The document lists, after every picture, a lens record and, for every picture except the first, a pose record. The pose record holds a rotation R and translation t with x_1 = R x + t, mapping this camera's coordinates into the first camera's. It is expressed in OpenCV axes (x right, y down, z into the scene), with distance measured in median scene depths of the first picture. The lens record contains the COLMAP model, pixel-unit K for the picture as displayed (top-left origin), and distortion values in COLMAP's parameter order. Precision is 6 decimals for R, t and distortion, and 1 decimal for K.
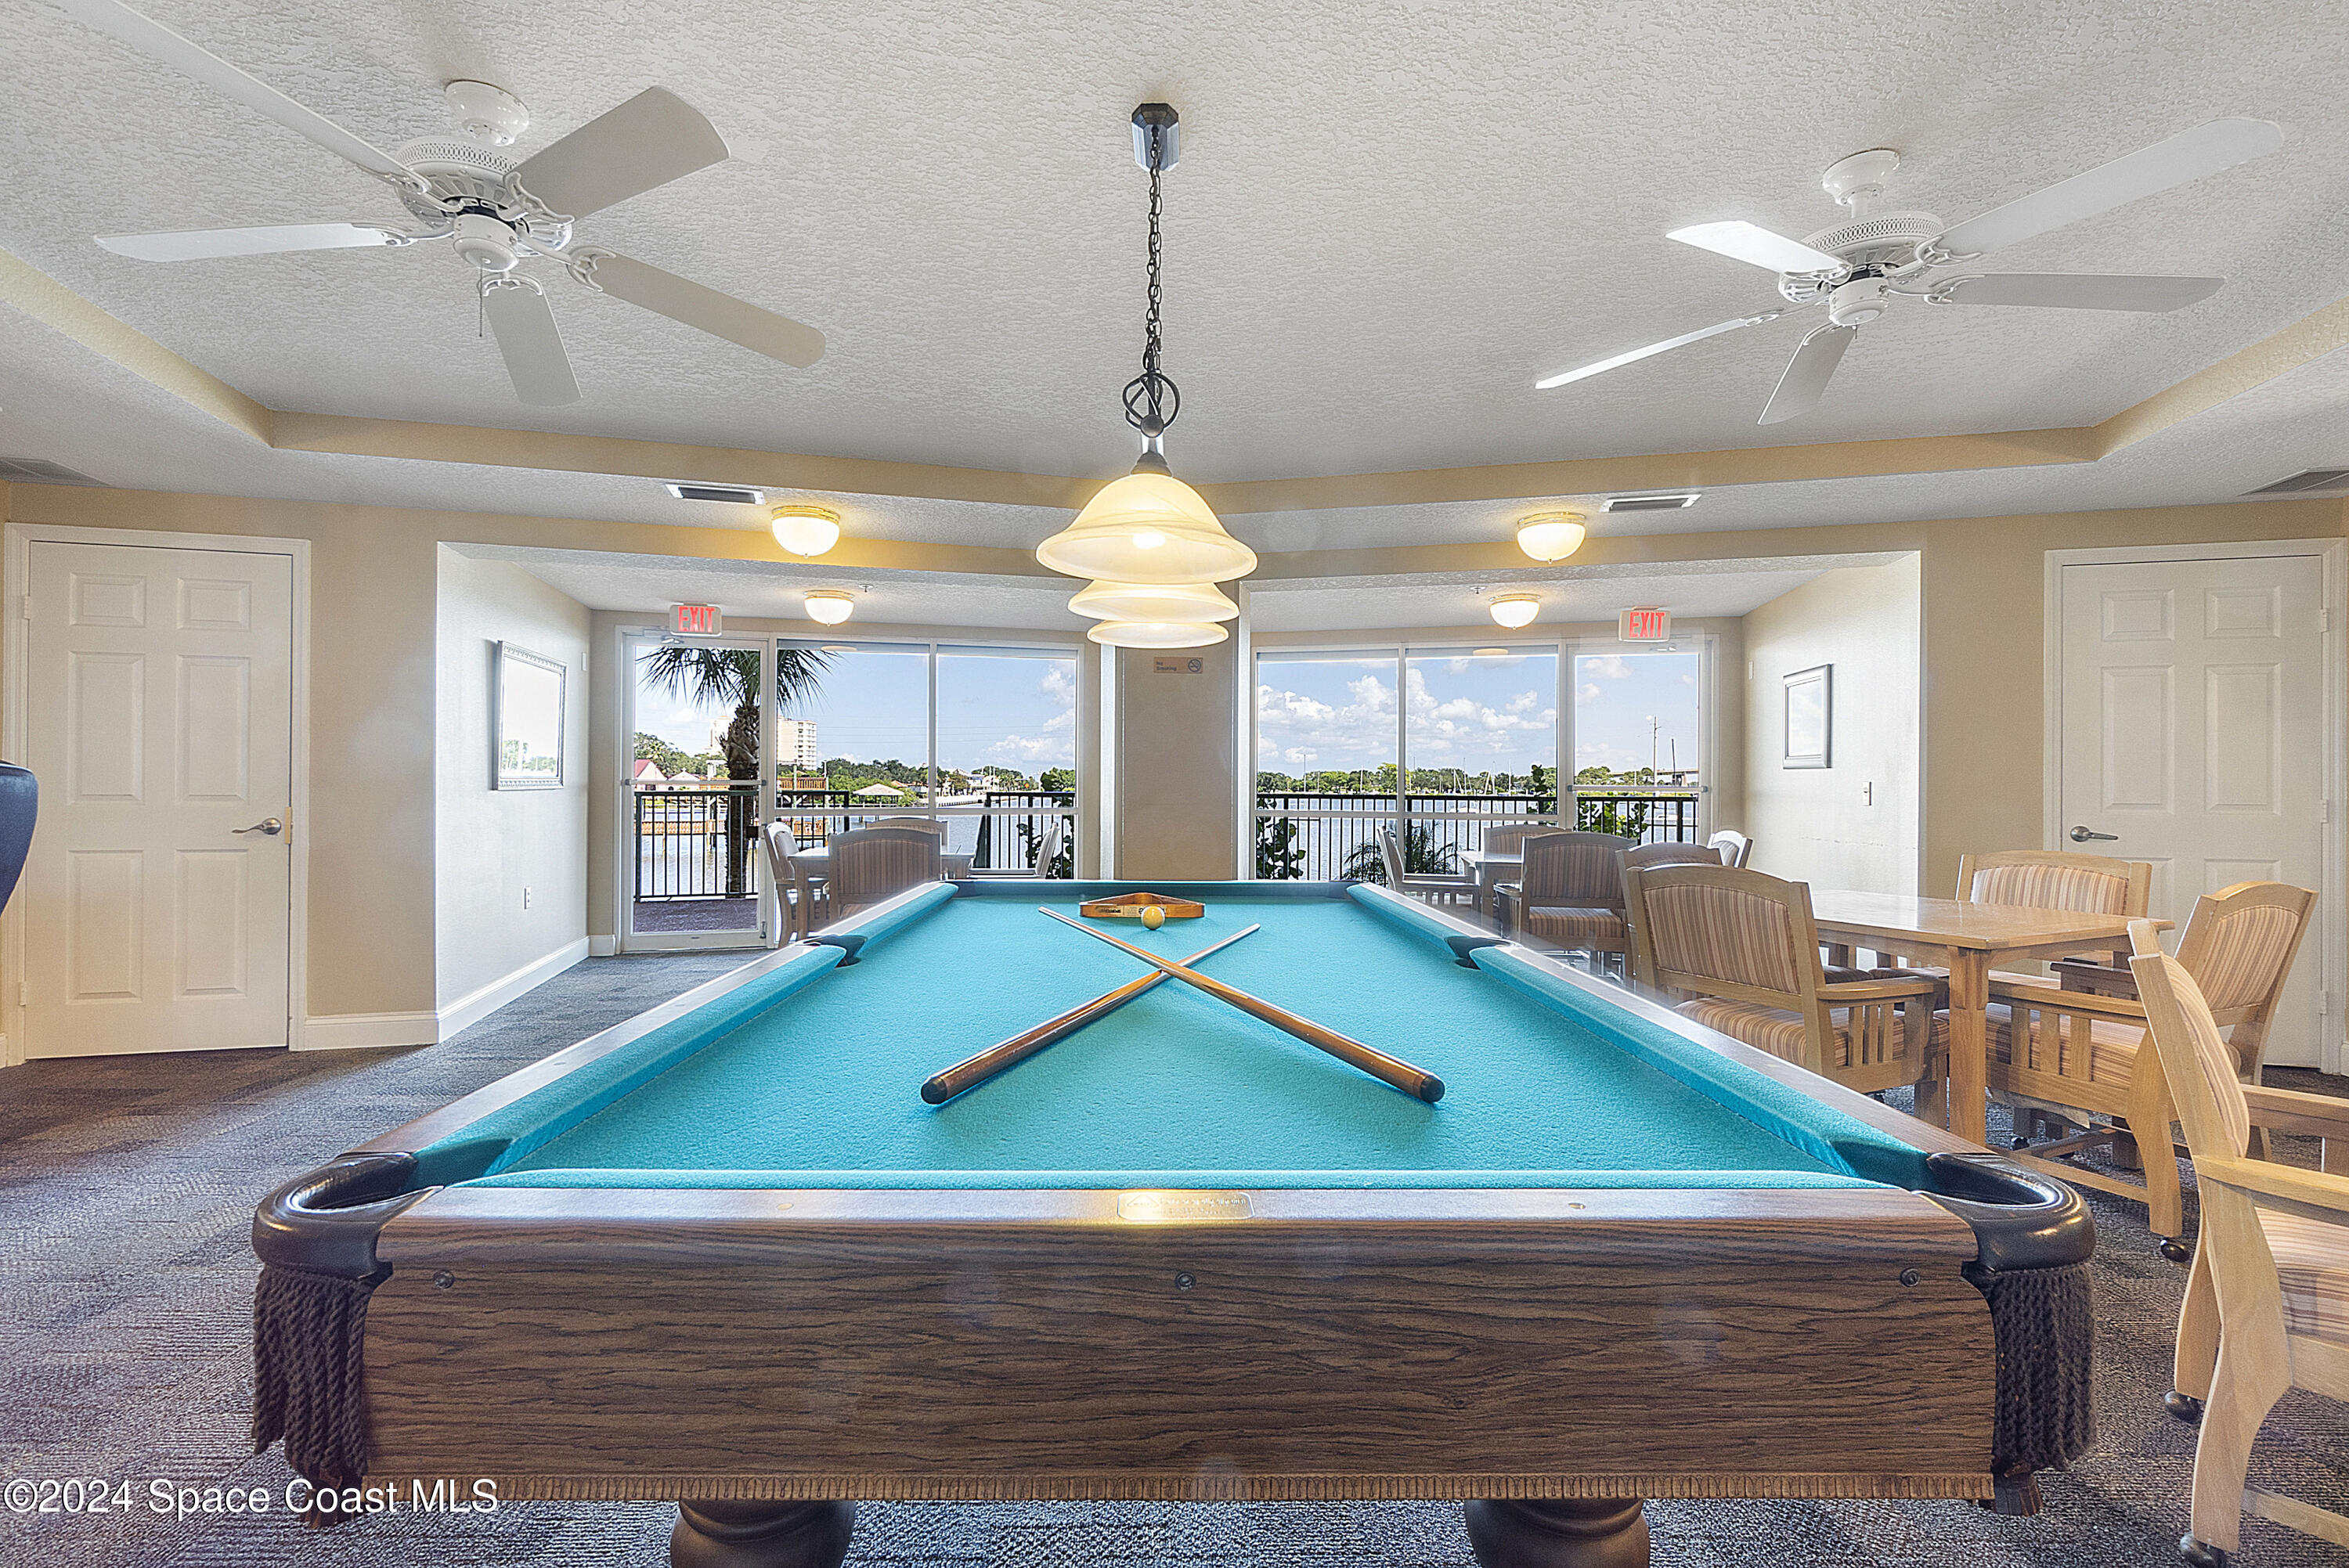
lens RADIAL K [[1054.6, 0, 1146.2], [0, 1054.6, 786.2], [0, 0, 1]] dist [0.001915, 0.000347]
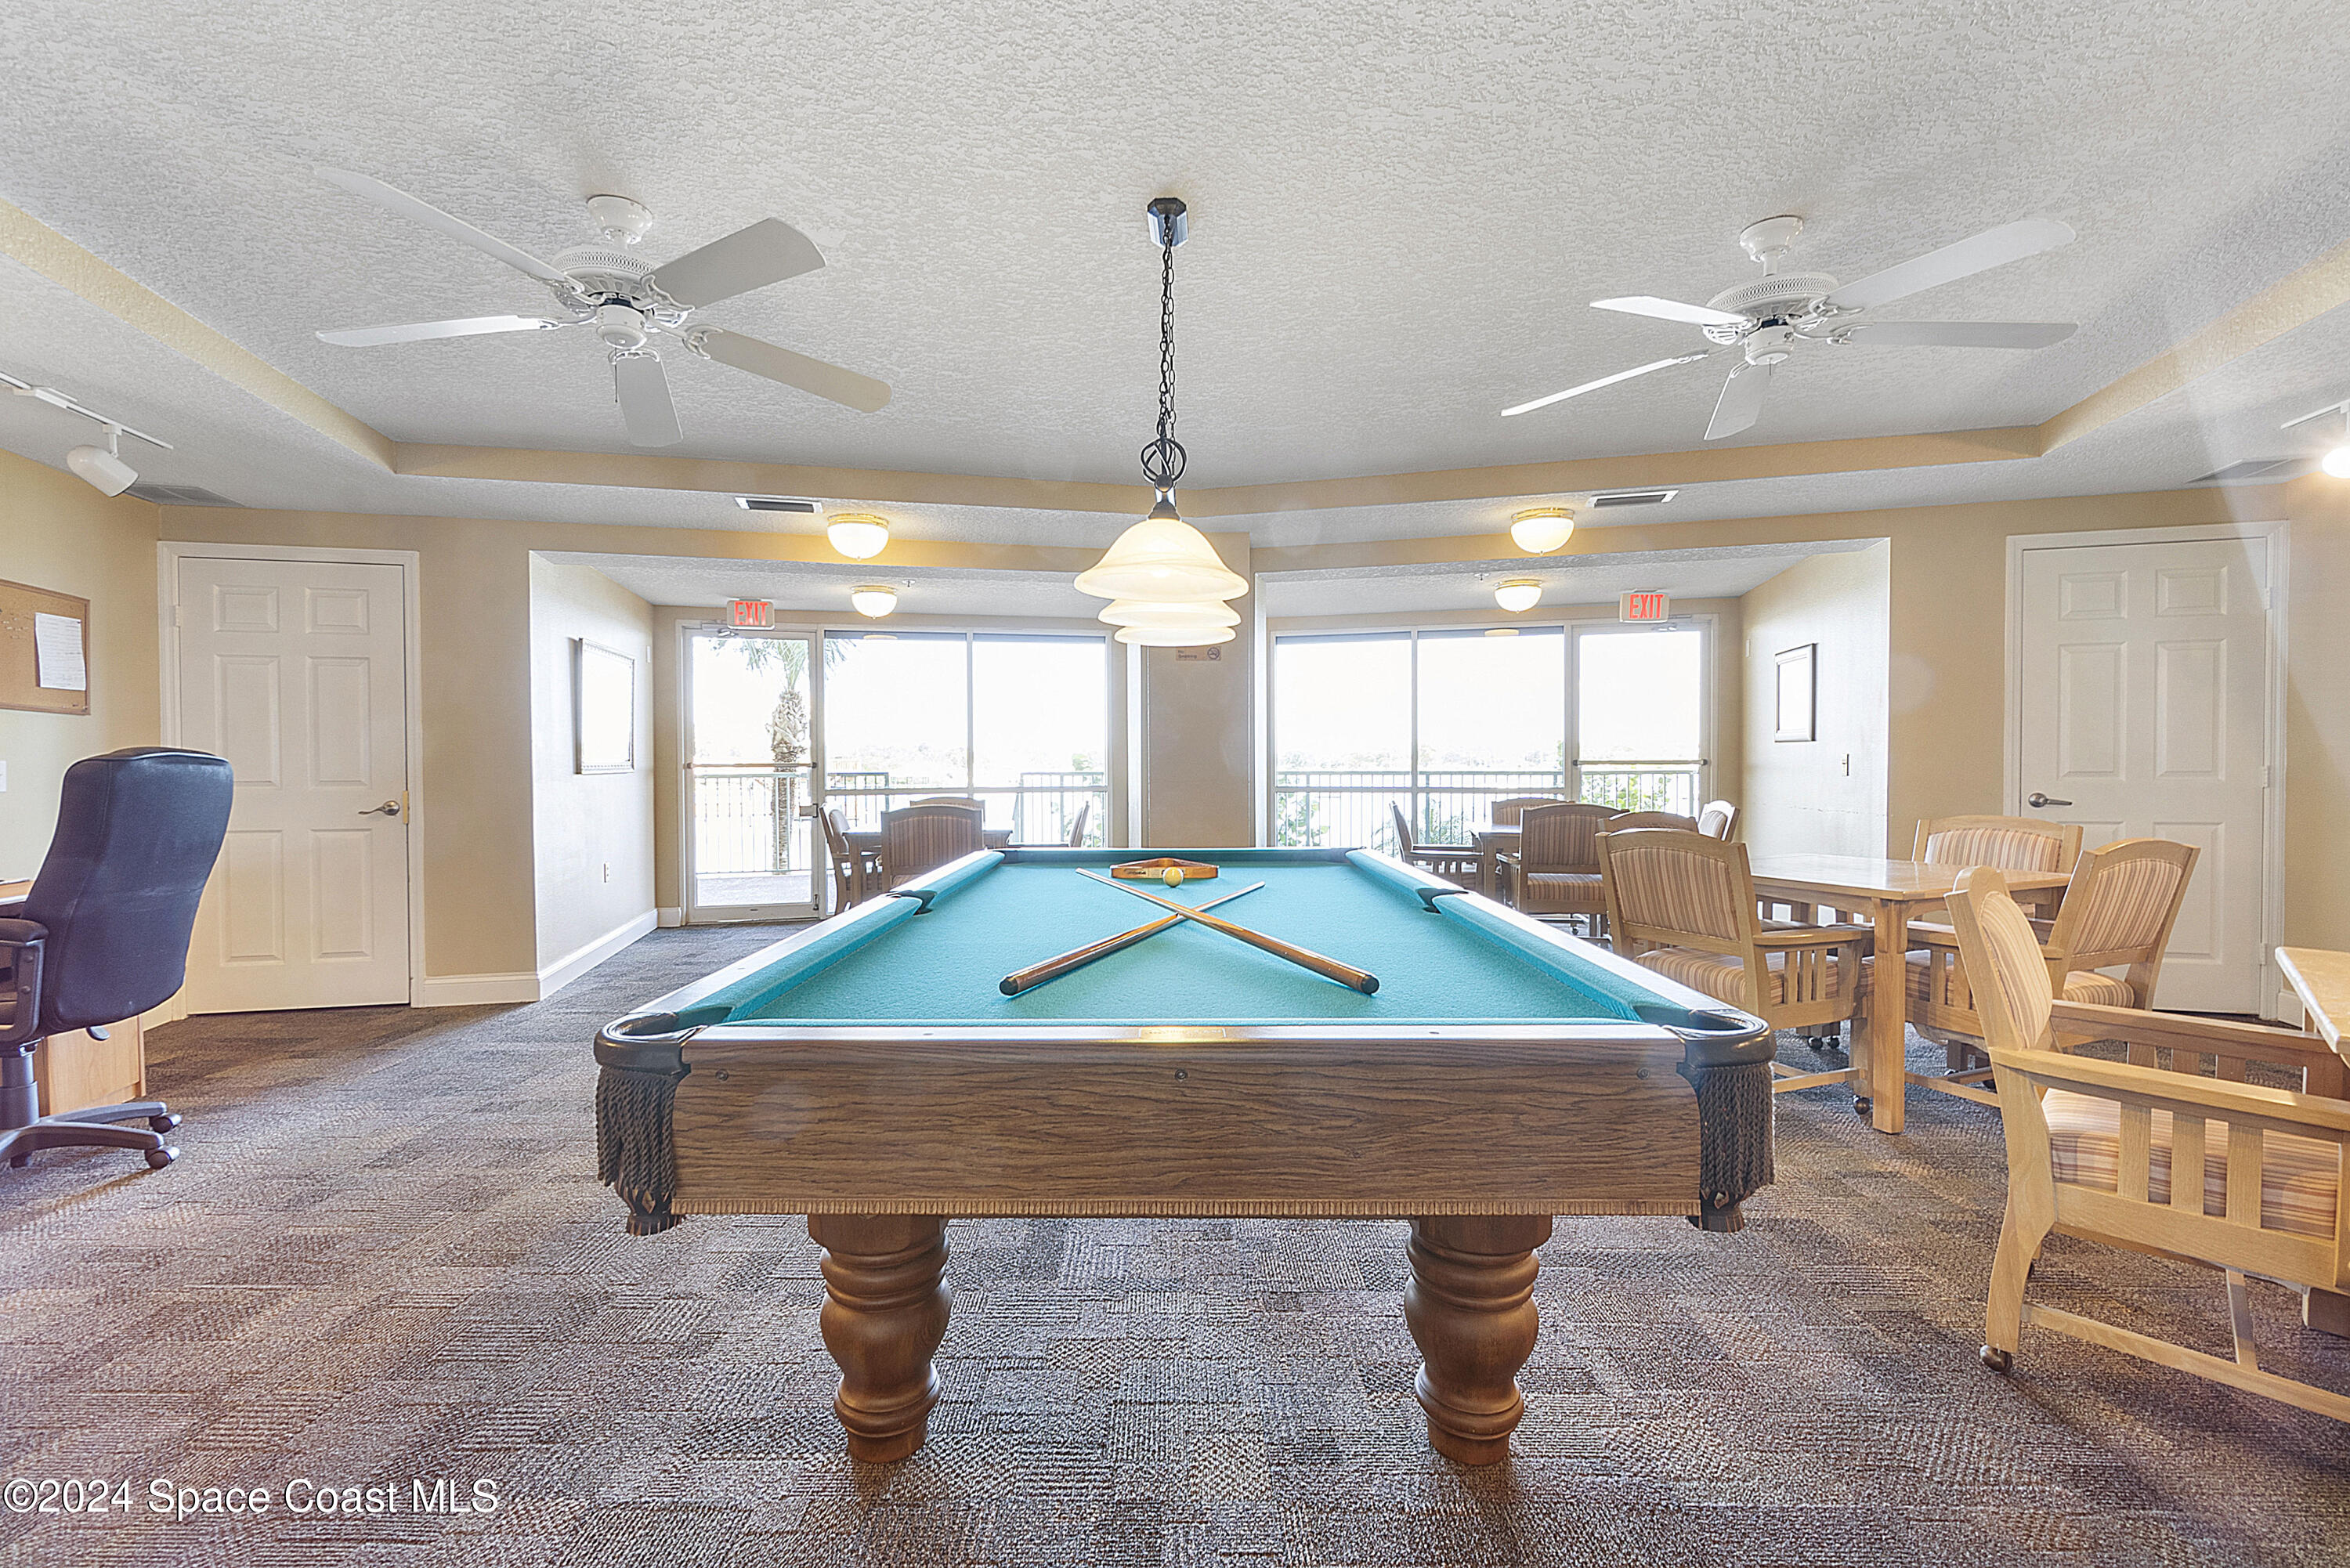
lens RADIAL K [[1055.1, 0, 1146.7], [0, 1055.1, 786.2], [0, 0, 1]] dist [0.001915, 0.000347]
pose [[0.999598, -0.009367, -0.026766, 0.009557], [0.009911, 0.999745, 0.020274, -0.000277], [0.026570, -0.020531, 0.999436, -0.180145]]
